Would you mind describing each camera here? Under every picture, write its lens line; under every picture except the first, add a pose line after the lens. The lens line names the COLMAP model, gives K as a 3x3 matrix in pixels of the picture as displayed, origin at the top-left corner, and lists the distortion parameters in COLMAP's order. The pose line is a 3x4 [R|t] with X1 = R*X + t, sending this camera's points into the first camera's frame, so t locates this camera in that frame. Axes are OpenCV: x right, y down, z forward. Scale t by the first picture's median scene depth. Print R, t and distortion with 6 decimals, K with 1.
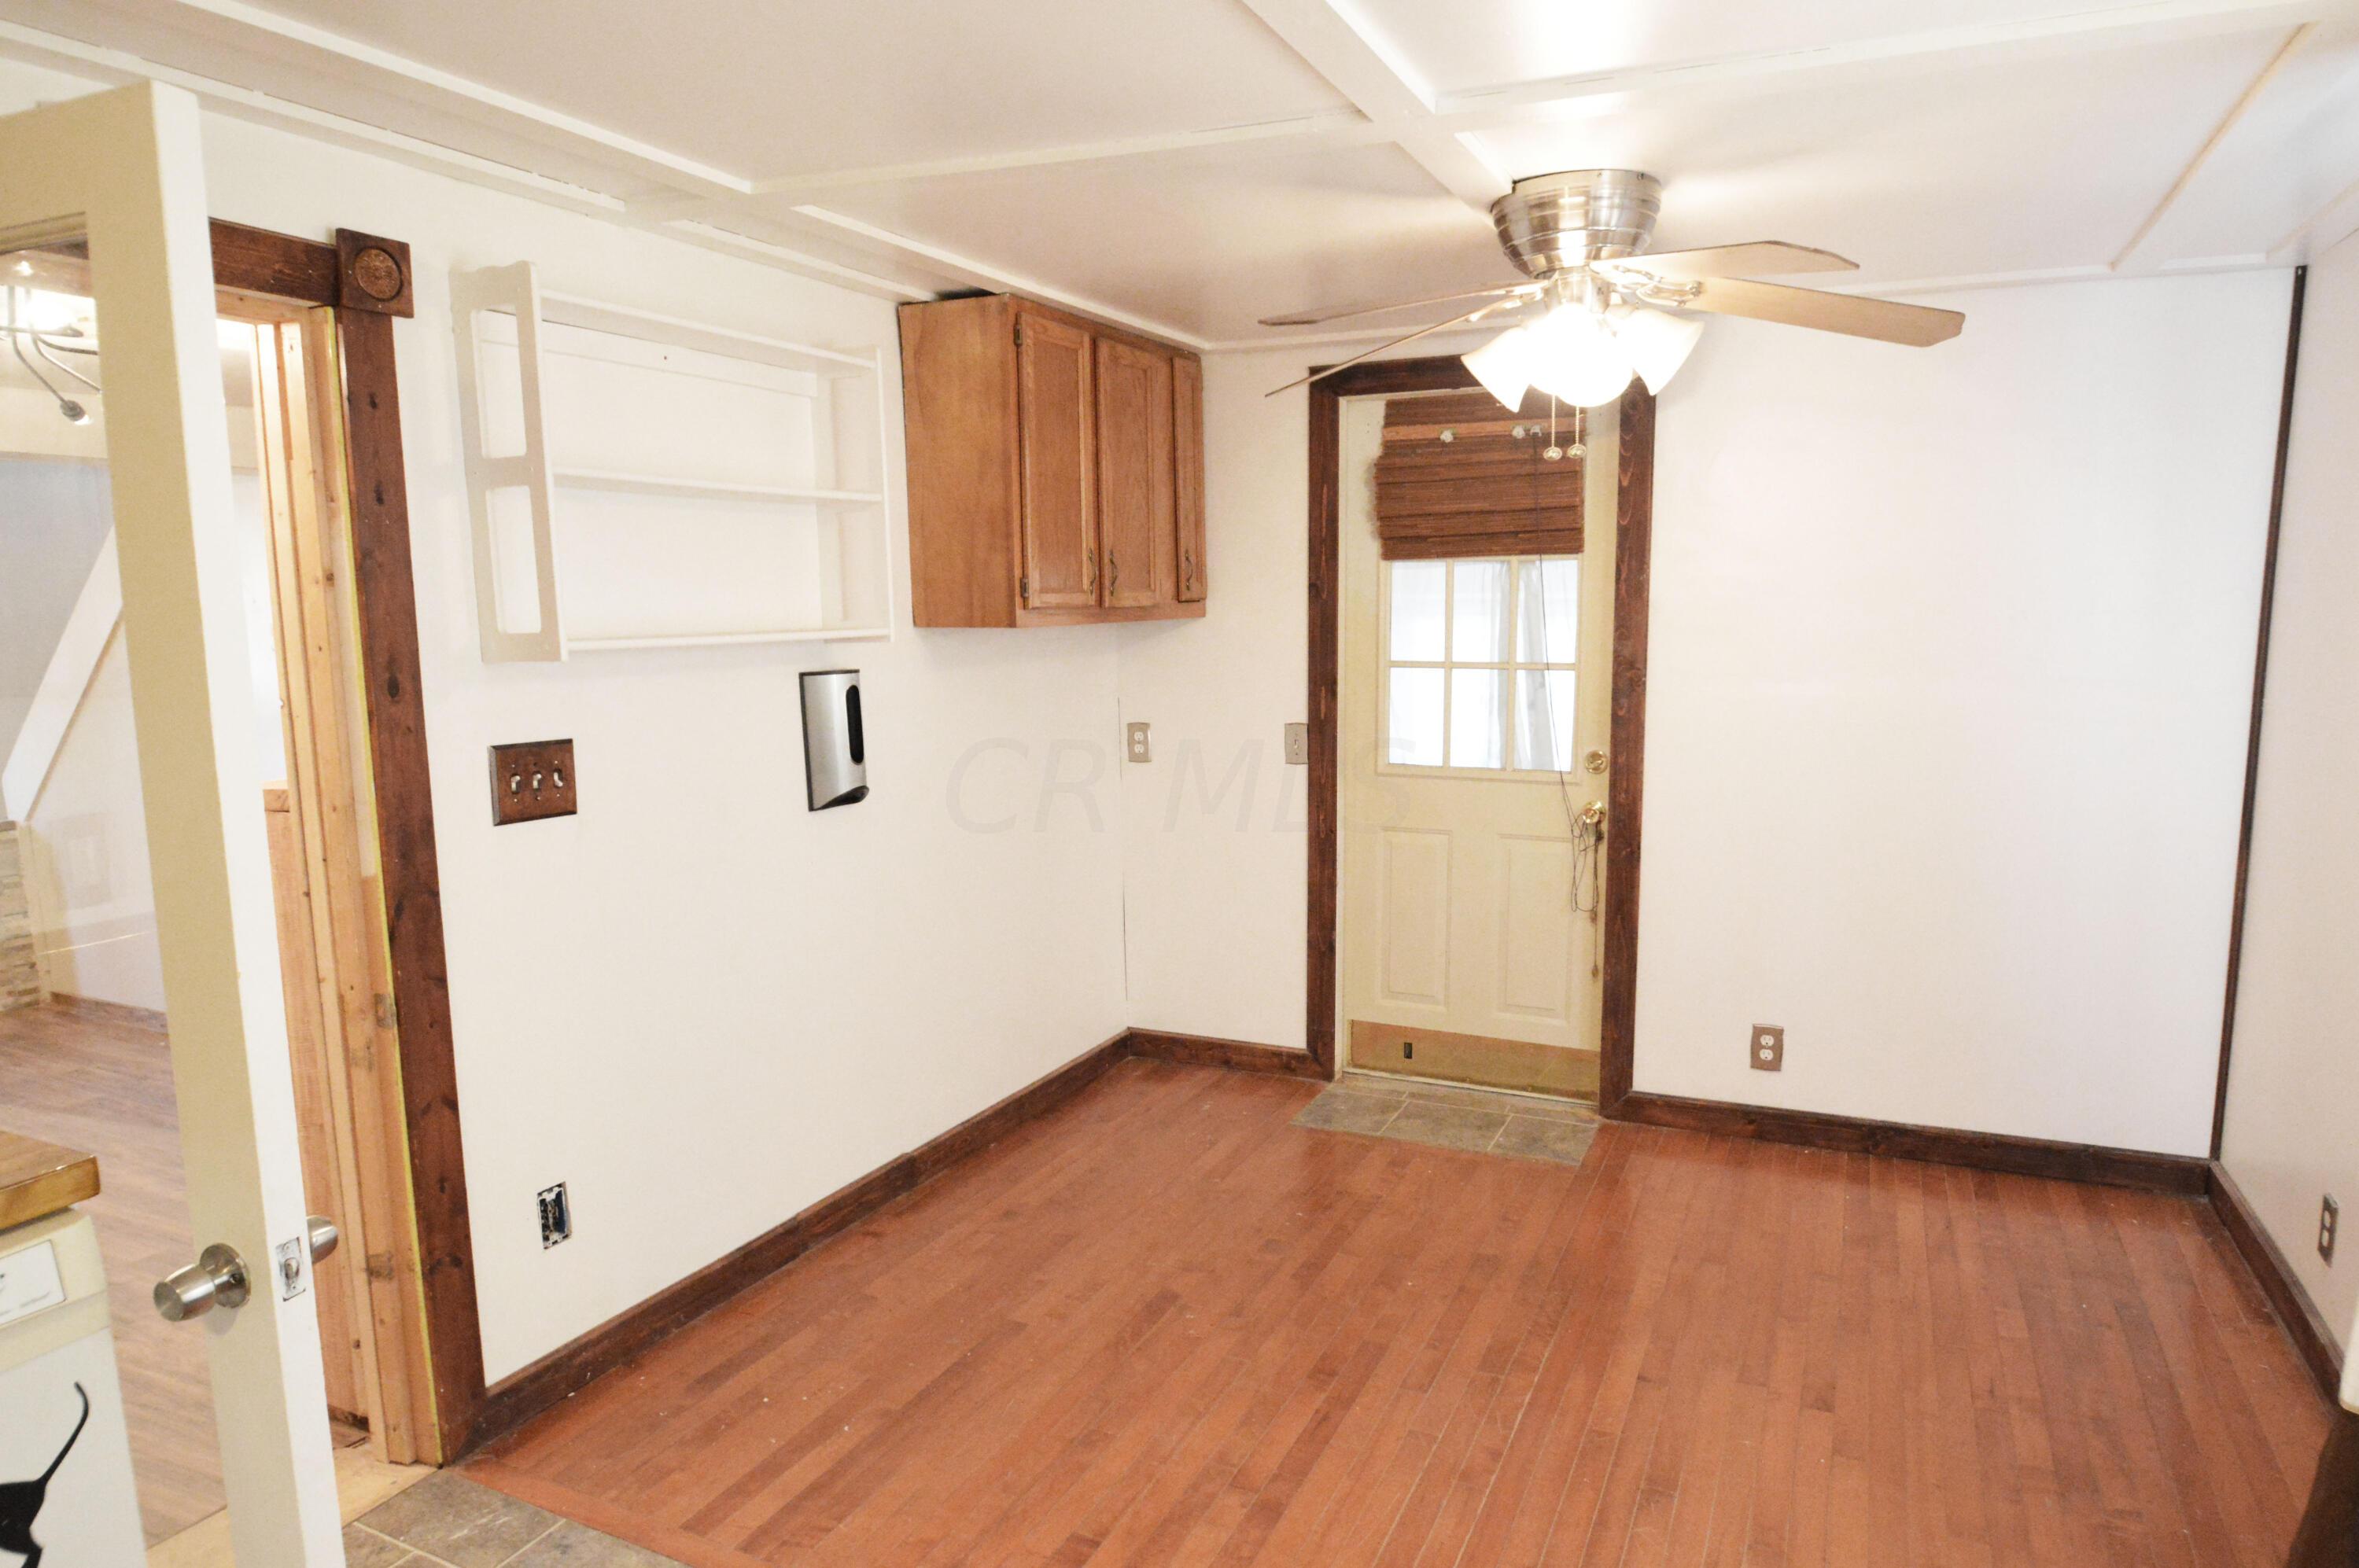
lens RADIAL K [[1457.3, 0, 1194.5], [0, 1457.3, 817.1], [0, 0, 1]] dist [-0.040625, 0.018590]
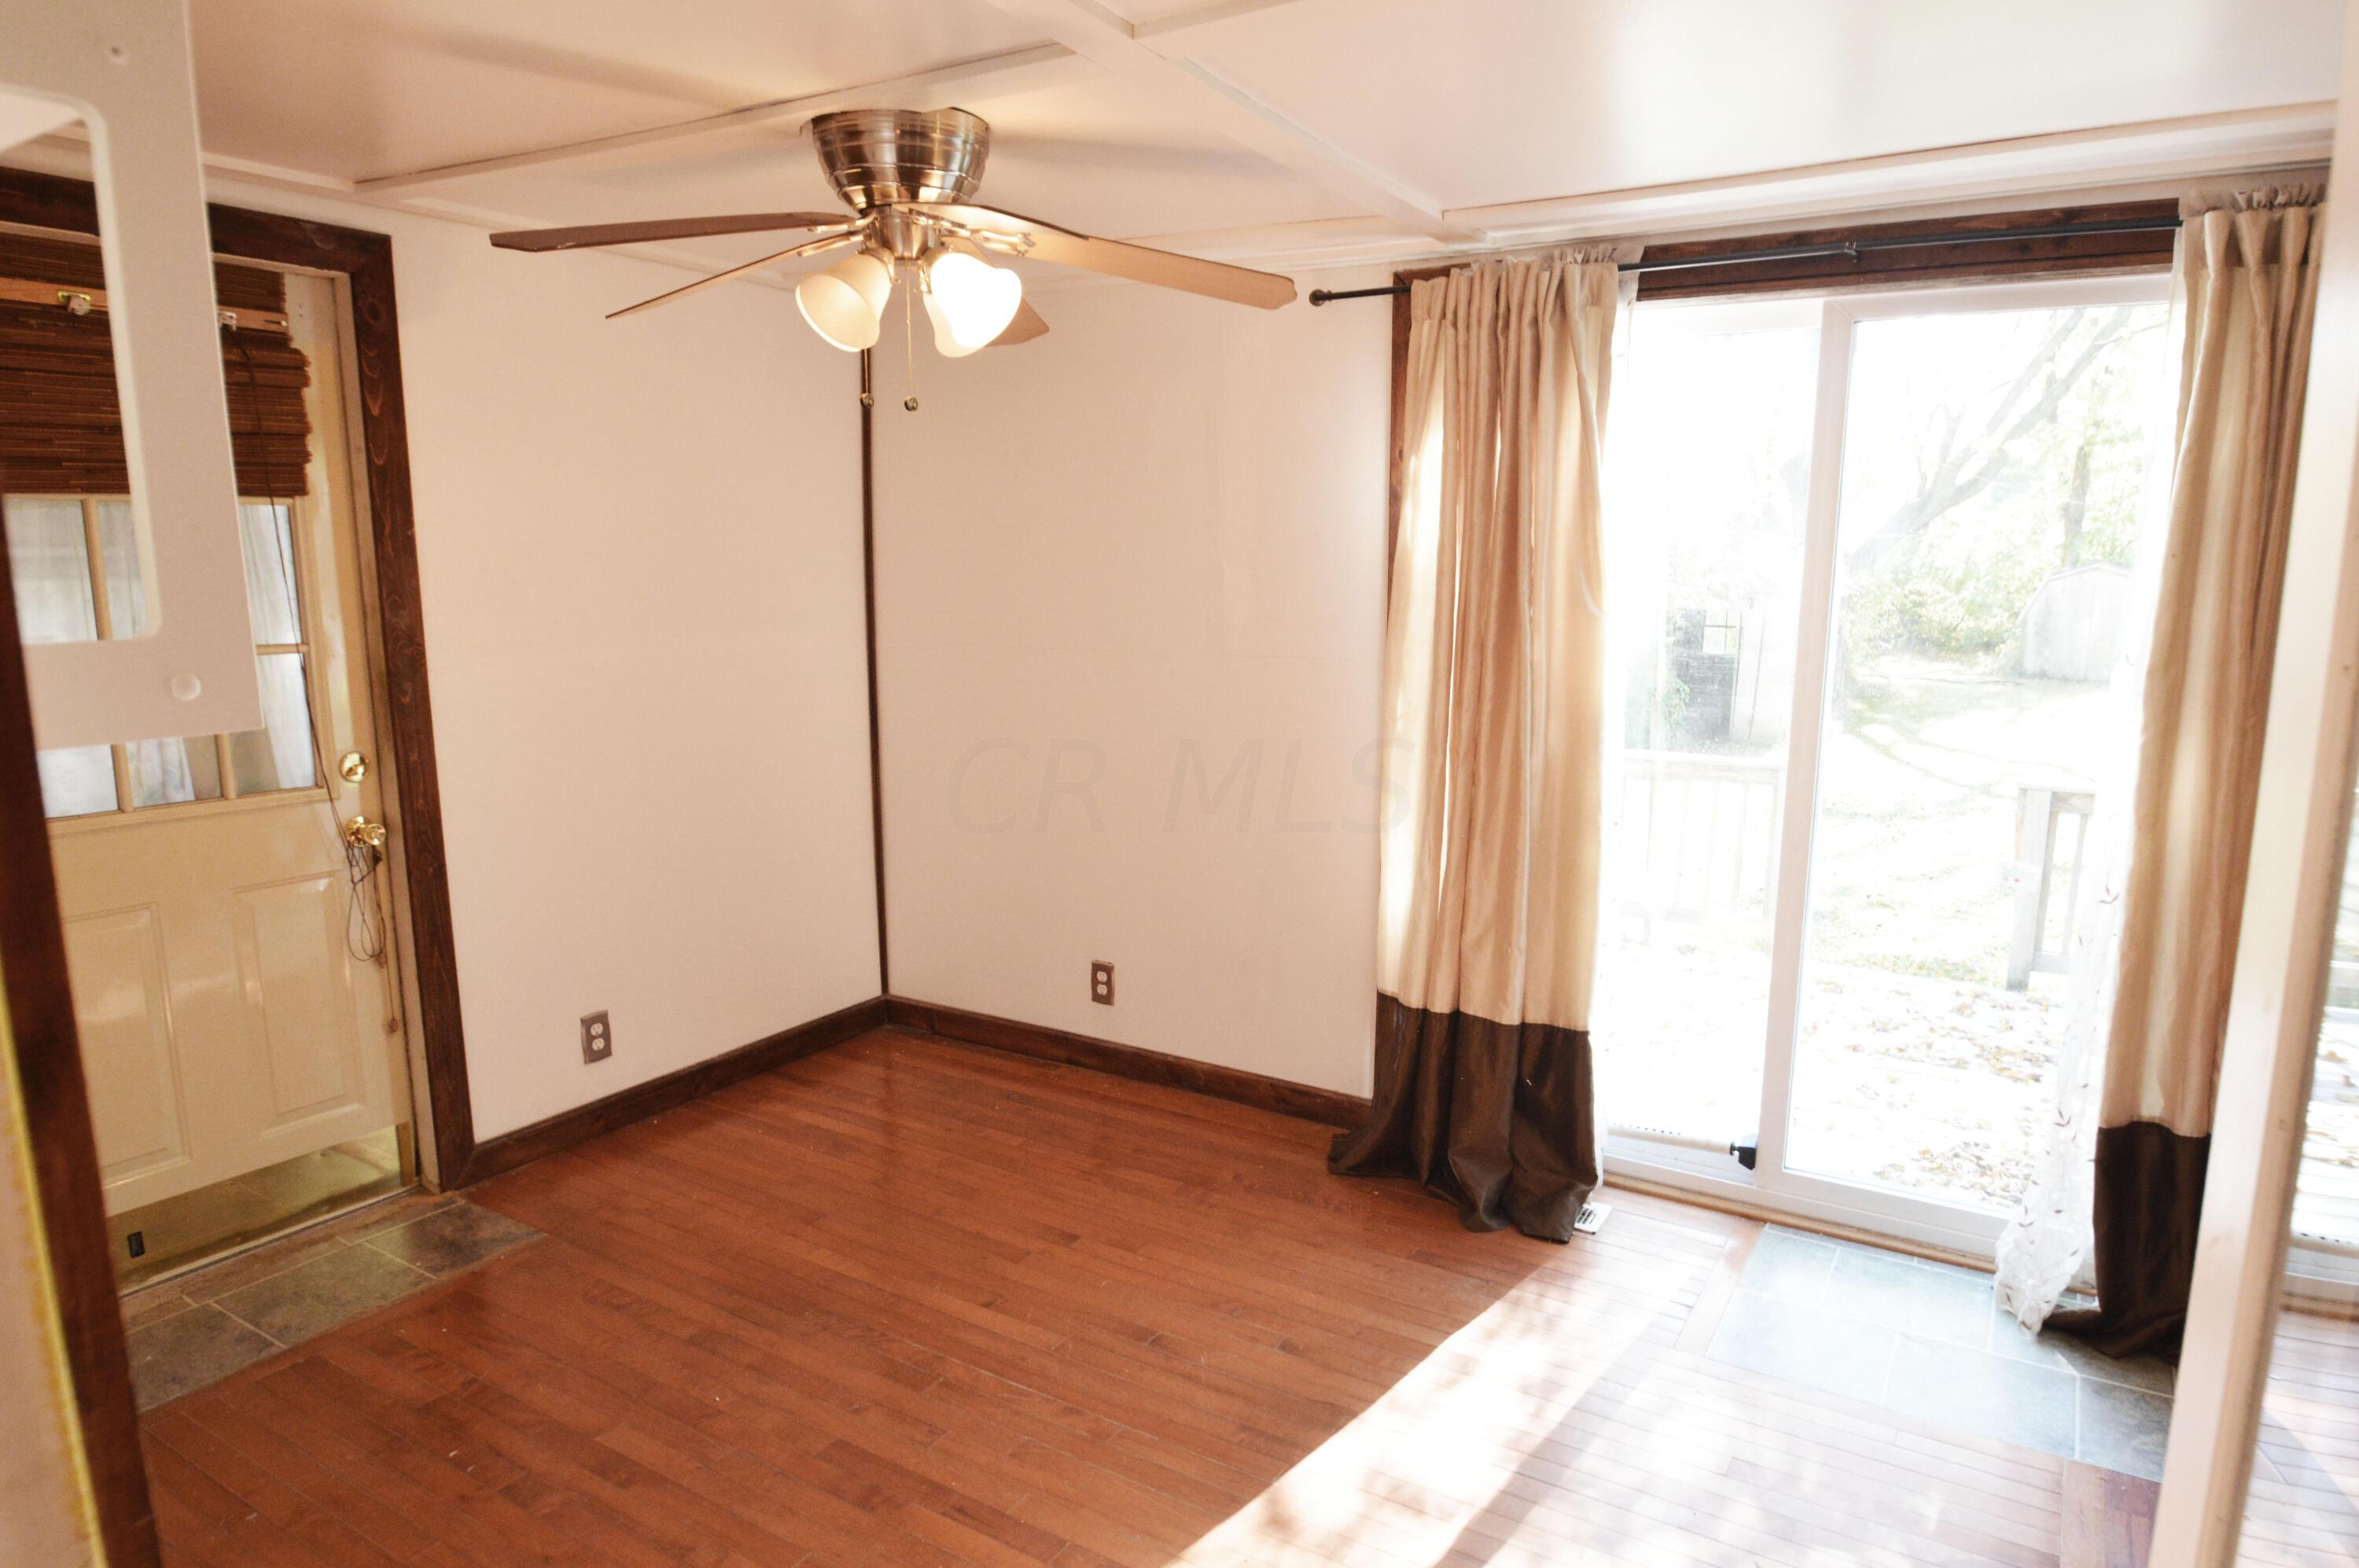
lens RADIAL K [[1457.5, 0, 1194.5], [0, 1457.5, 817.1], [0, 0, 1]] dist [-0.040625, 0.018590]
pose [[0.111404, -0.171496, 0.978866, -0.508343], [0.141337, 0.977719, 0.155210, -0.079072], [-0.983673, 0.121059, 0.133161, 0.529055]]
